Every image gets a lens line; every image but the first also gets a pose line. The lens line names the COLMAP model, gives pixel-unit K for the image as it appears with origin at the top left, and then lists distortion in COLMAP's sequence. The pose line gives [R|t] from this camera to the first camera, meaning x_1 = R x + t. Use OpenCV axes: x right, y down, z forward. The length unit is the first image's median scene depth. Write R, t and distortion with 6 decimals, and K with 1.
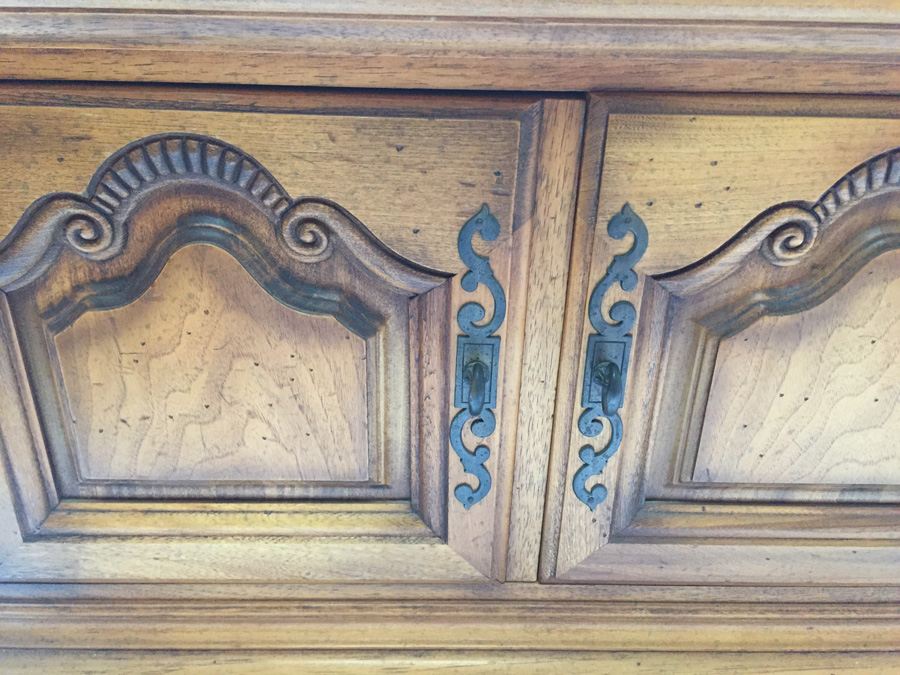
lens RADIAL K [[772.7, 0, 450.0], [0, 772.7, 337.5], [0, 0, 1]] dist [0.113142, -0.164804]
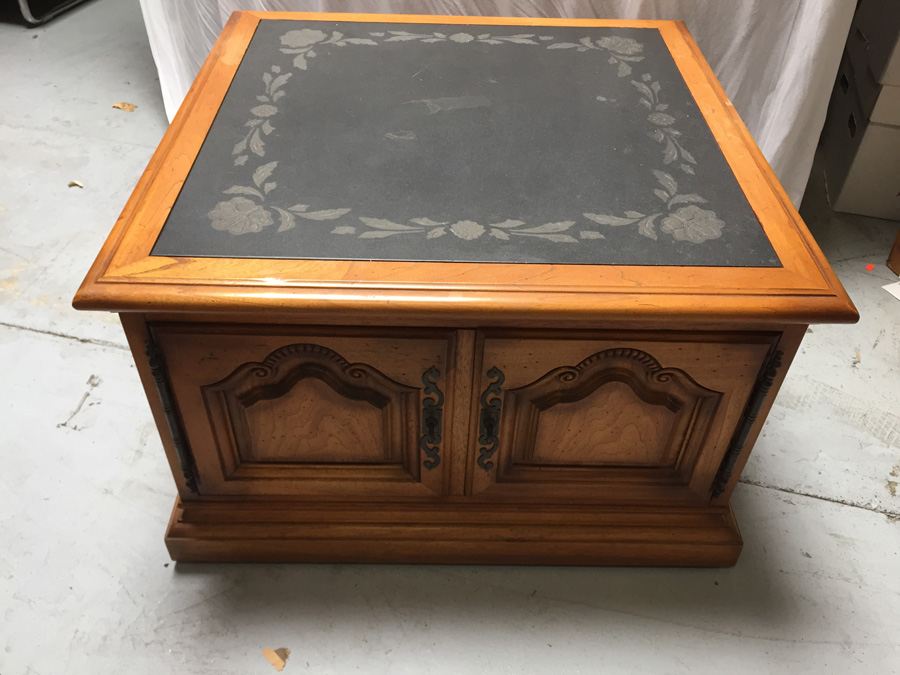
lens RADIAL K [[772.7, 0, 450.0], [0, 772.7, 337.5], [0, 0, 1]] dist [0.113142, -0.164804]
pose [[0.999945, 0.010112, -0.002896, 0.088708], [-0.008978, 0.963964, 0.265882, -0.767304], [0.005480, -0.265841, 0.964001, -1.061392]]
